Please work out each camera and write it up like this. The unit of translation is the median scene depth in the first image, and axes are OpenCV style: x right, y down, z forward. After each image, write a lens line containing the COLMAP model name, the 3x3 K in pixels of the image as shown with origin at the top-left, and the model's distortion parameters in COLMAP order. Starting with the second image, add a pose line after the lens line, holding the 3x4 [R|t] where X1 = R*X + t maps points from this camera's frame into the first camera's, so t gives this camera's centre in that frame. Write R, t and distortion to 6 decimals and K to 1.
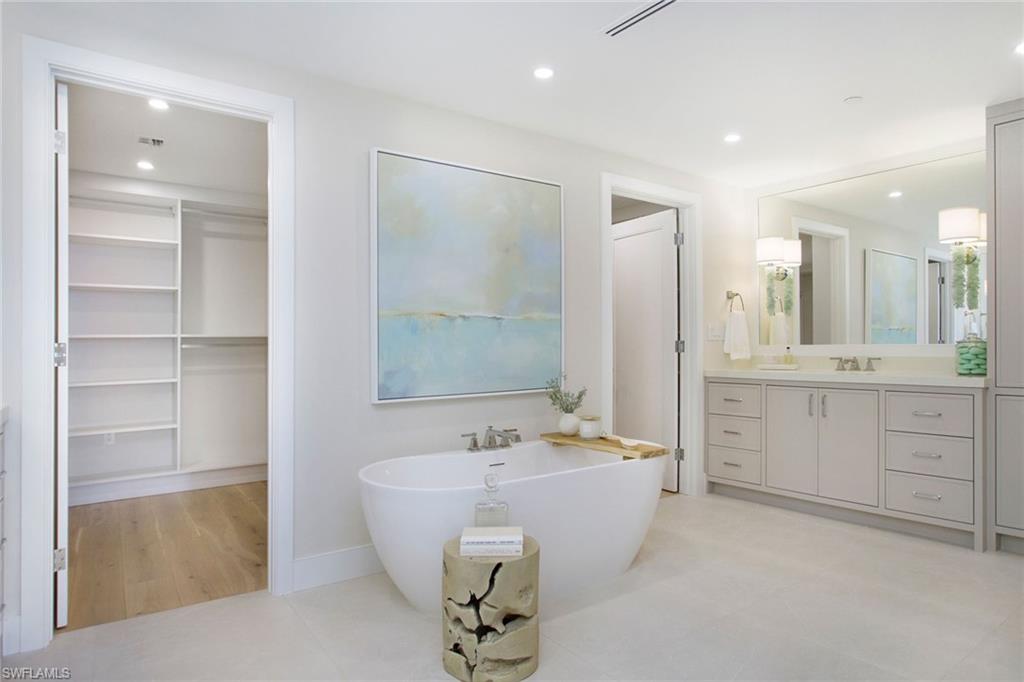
lens RADIAL K [[624.6, 0, 512.0], [0, 624.6, 341.0], [0, 0, 1]] dist [0.026664, -0.000880]
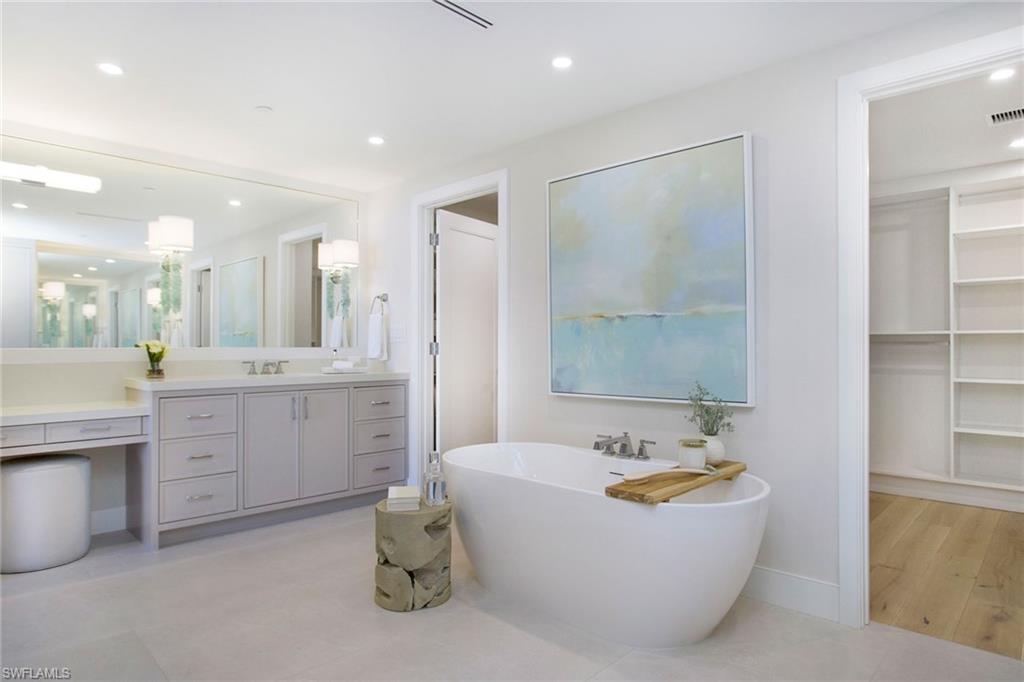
lens RADIAL K [[635.6, 0, 512.0], [0, 635.6, 341.0], [0, 0, 1]] dist [-0.000757, -0.001299]
pose [[0.159910, -0.002117, -0.987129, 0.895592], [0.008600, 0.999963, -0.000751, -0.001718], [0.987094, -0.008369, 0.159922, 0.682923]]
